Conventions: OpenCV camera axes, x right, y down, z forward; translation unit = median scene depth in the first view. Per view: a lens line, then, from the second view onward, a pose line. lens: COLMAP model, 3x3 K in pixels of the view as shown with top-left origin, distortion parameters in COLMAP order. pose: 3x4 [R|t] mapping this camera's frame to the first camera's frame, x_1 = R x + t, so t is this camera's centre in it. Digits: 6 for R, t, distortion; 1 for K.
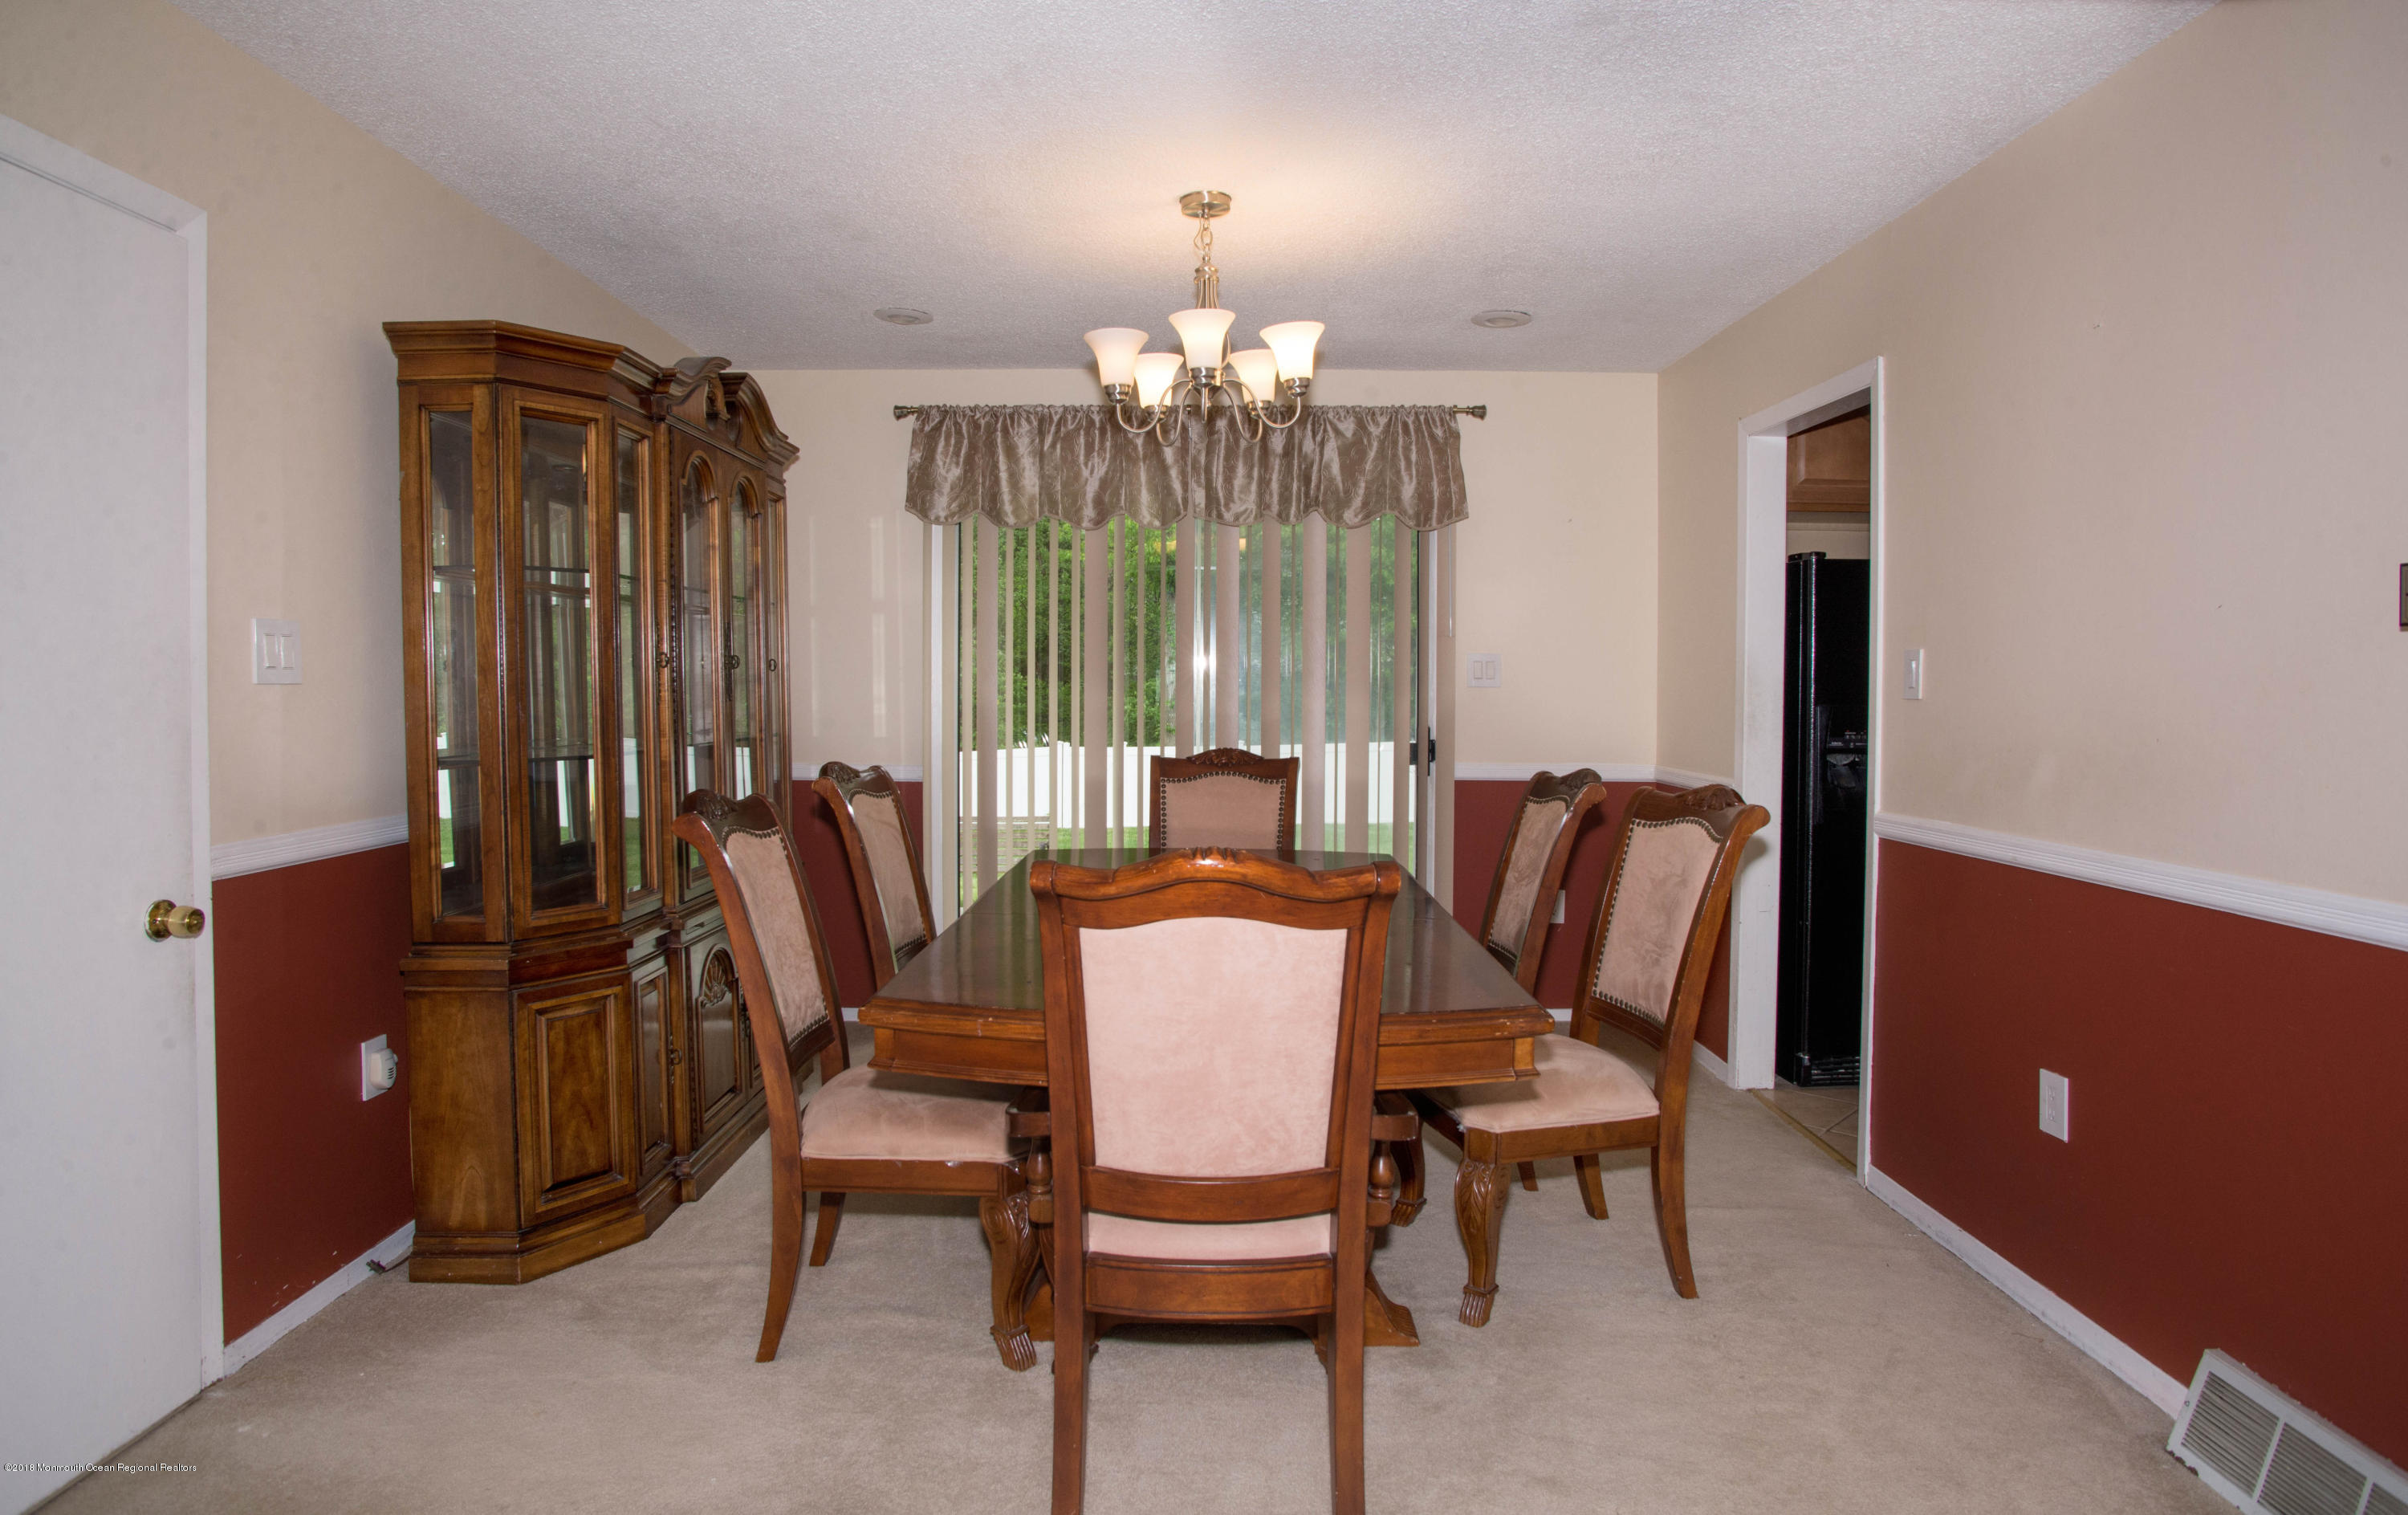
lens RADIAL K [[1342.8, 0, 1193.0], [0, 1342.8, 724.4], [0, 0, 1]] dist [-0.074154, 0.040669]
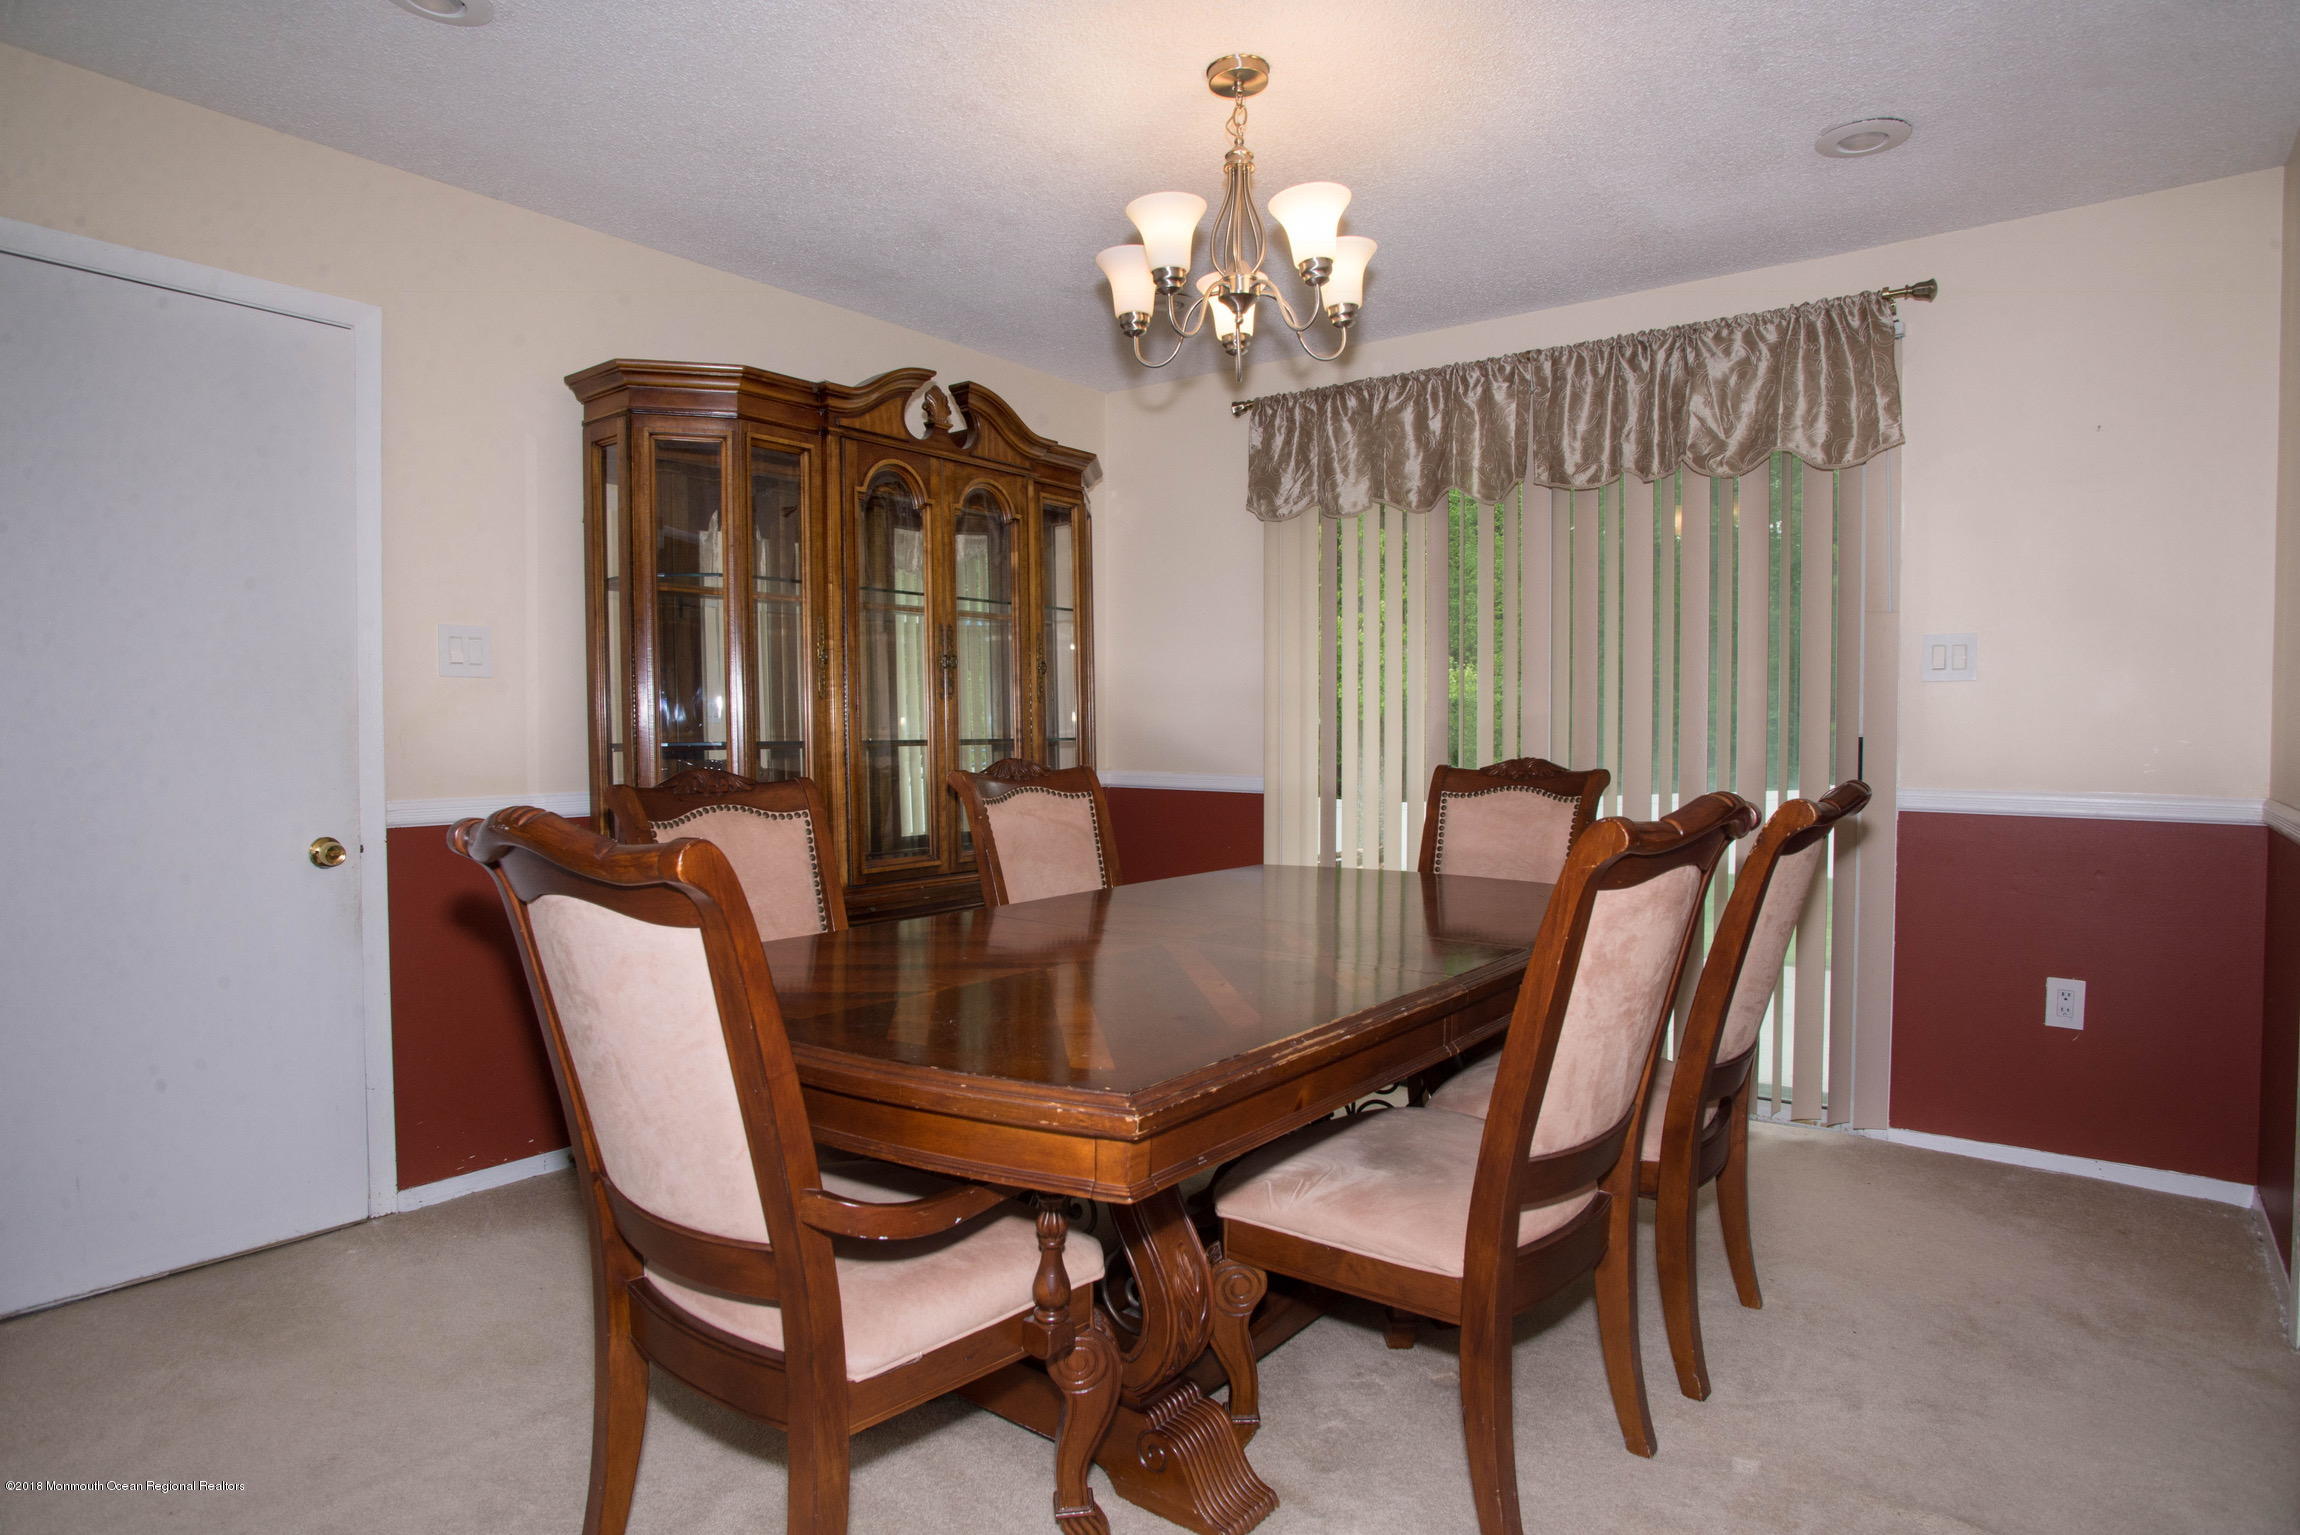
lens RADIAL K [[1279.5, 0, 1150.0], [0, 1279.5, 767.5], [0, 0, 1]] dist [-0.049835, 0.000376]
pose [[0.797345, 0.014550, -0.603349, 0.440852], [-0.016660, 0.999859, 0.002096, 0.035824], [0.603294, 0.008381, 0.797475, 0.348856]]
